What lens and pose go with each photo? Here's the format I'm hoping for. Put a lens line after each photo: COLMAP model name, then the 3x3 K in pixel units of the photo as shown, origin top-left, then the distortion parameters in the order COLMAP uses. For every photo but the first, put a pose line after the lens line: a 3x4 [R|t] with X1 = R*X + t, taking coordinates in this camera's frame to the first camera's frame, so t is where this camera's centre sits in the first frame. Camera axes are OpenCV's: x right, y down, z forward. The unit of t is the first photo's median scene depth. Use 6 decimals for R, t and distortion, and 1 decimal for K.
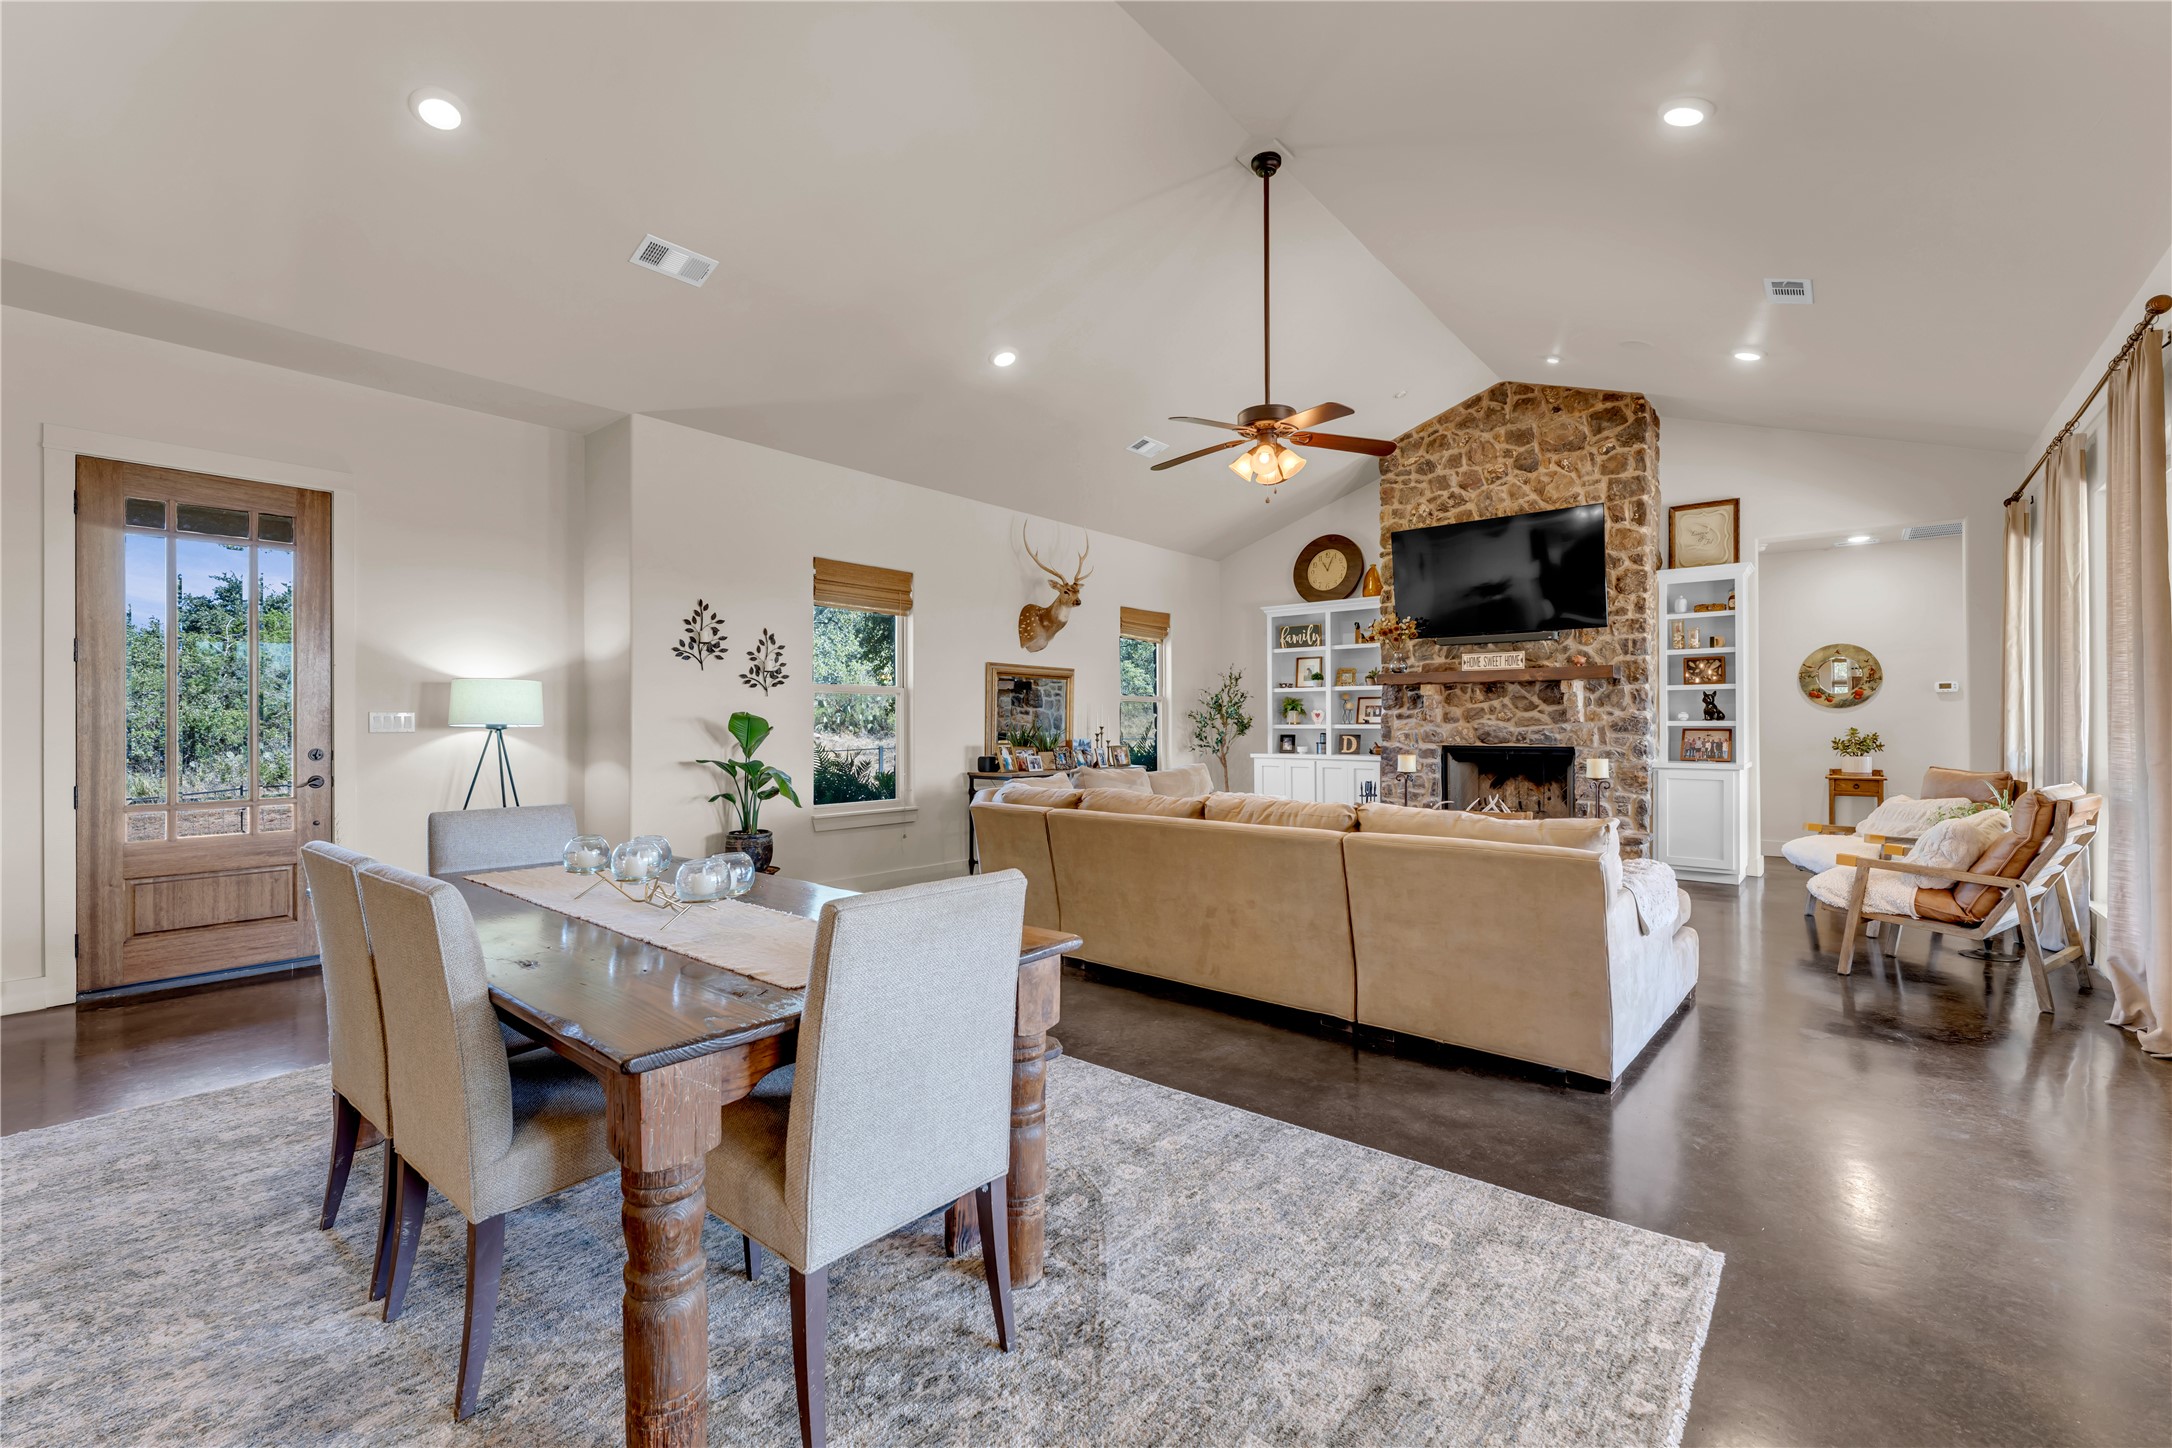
lens RADIAL K [[918.3, 0, 1086.2], [0, 918.3, 718.3], [0, 0, 1]] dist [-0.001124, -0.000425]
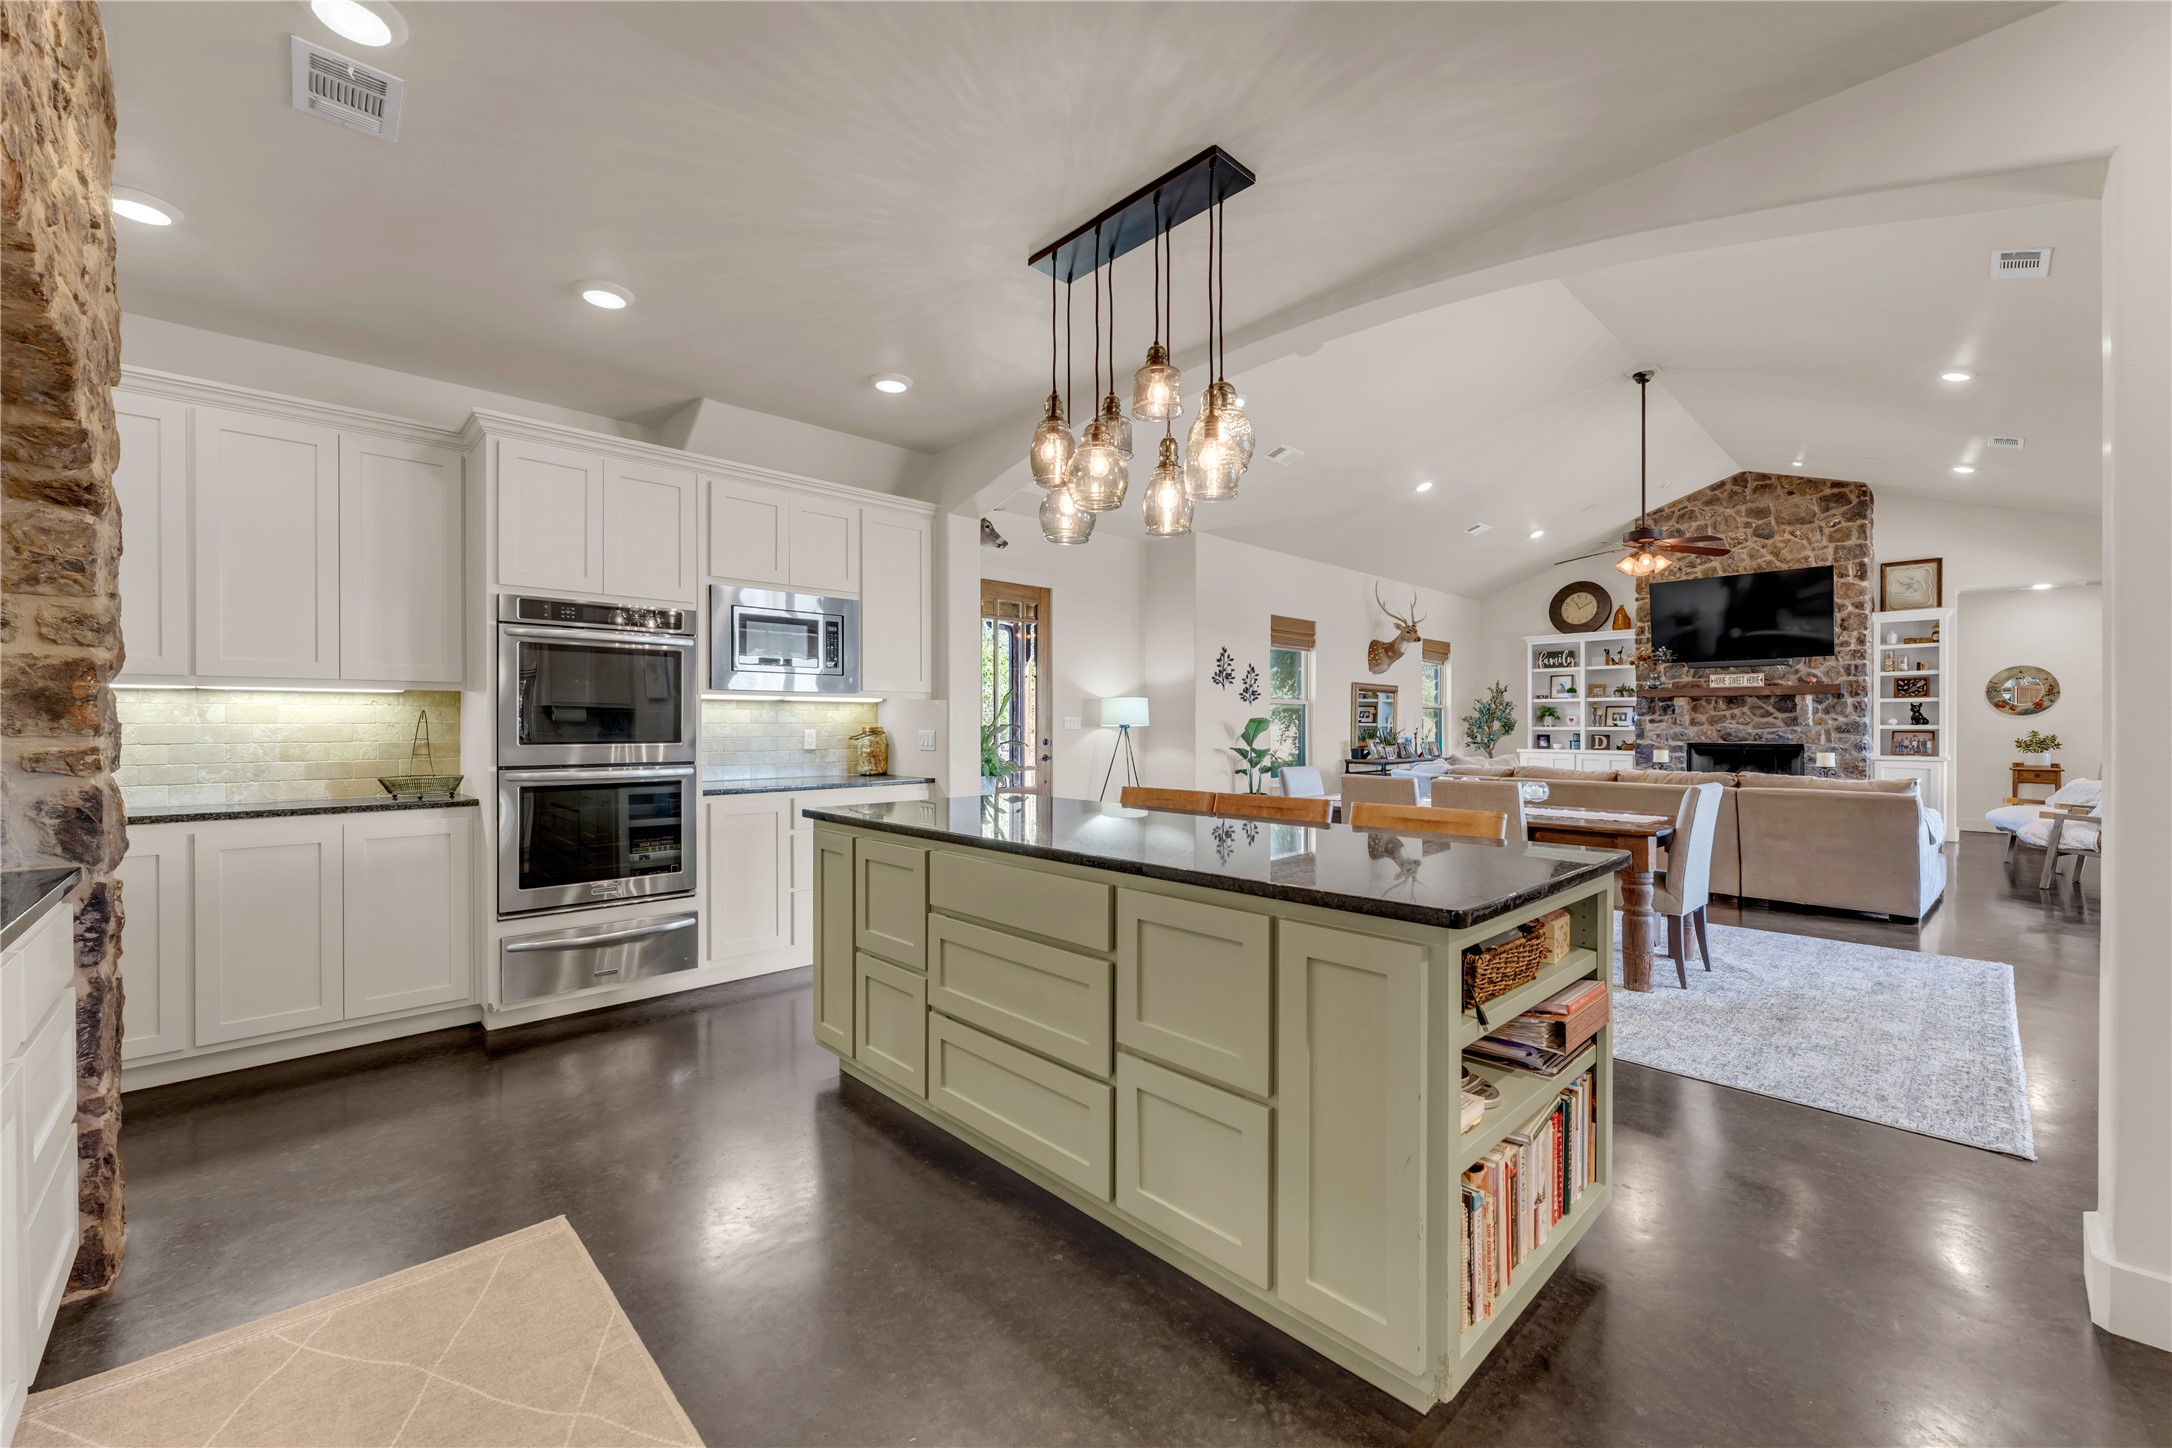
lens RADIAL K [[857.6, 0, 1090.6], [0, 857.6, 726.4], [0, 0, 1]] dist [-0.002830, 0.000123]
pose [[0.993068, 0.003529, -0.117491, -0.349670], [-0.002745, 0.999973, 0.006837, -0.000630], [0.117512, -0.006467, 0.993050, -0.359633]]
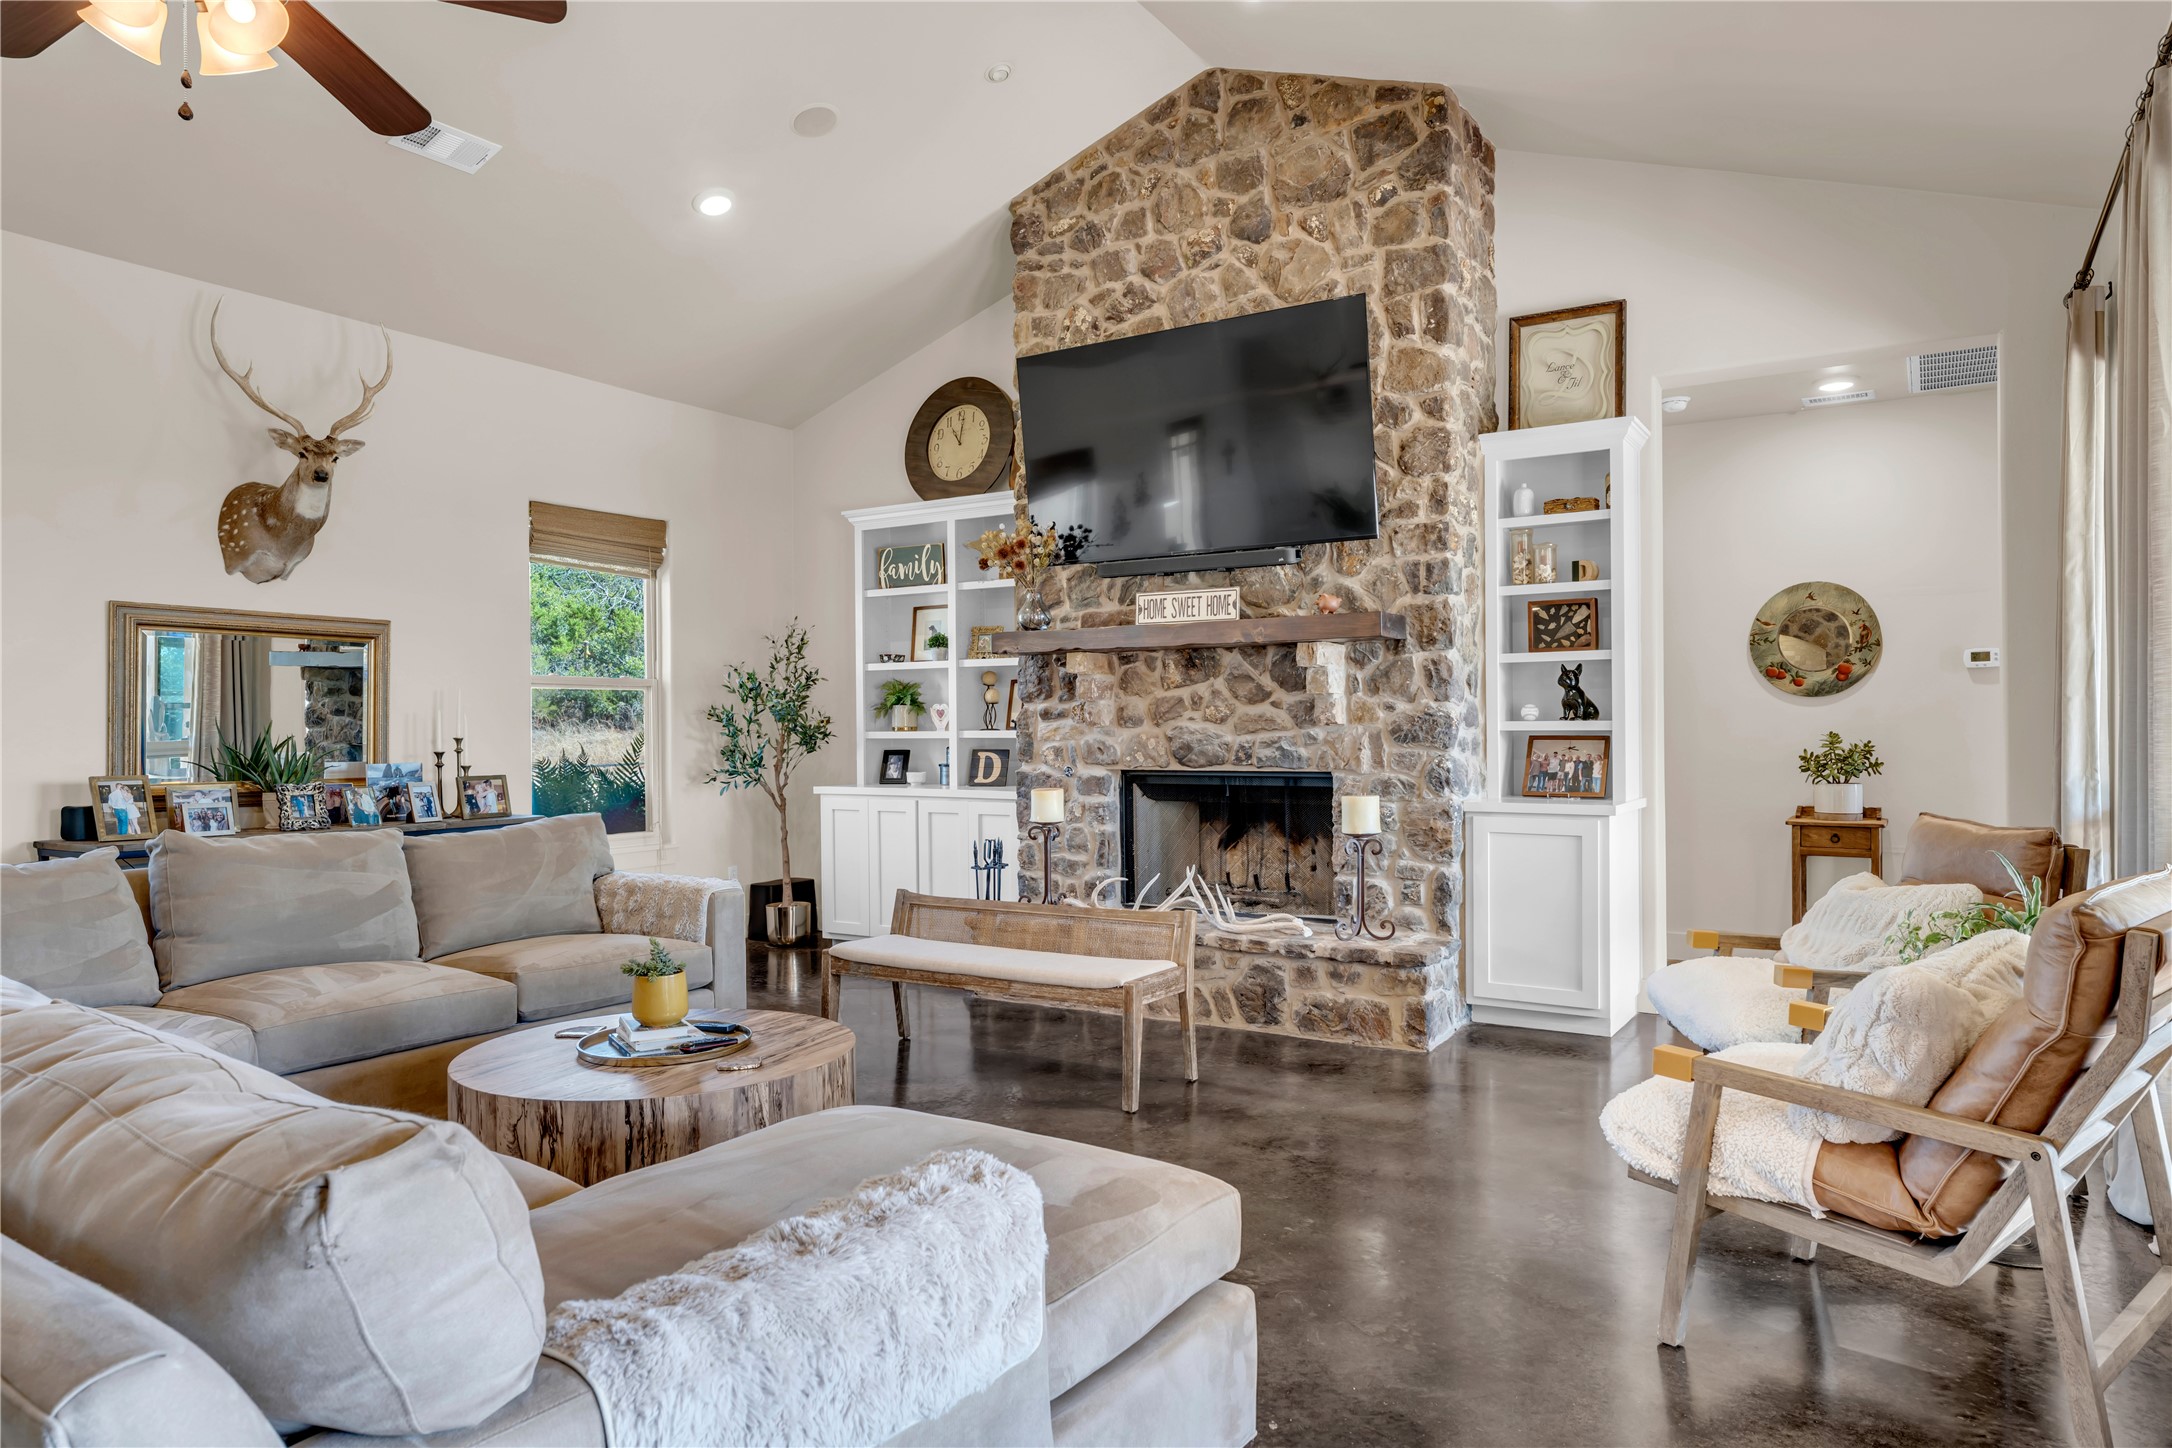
lens RADIAL K [[1348.1, 0, 1086.0], [0, 1348.1, 724.0], [0, 0, 1]] dist [0.003605, 0.000383]
pose [[0.990943, -0.004581, 0.134204, 0.283433], [0.004222, 0.999987, 0.002958, 0.001063], [-0.134216, -0.002365, 0.990949, 0.256338]]
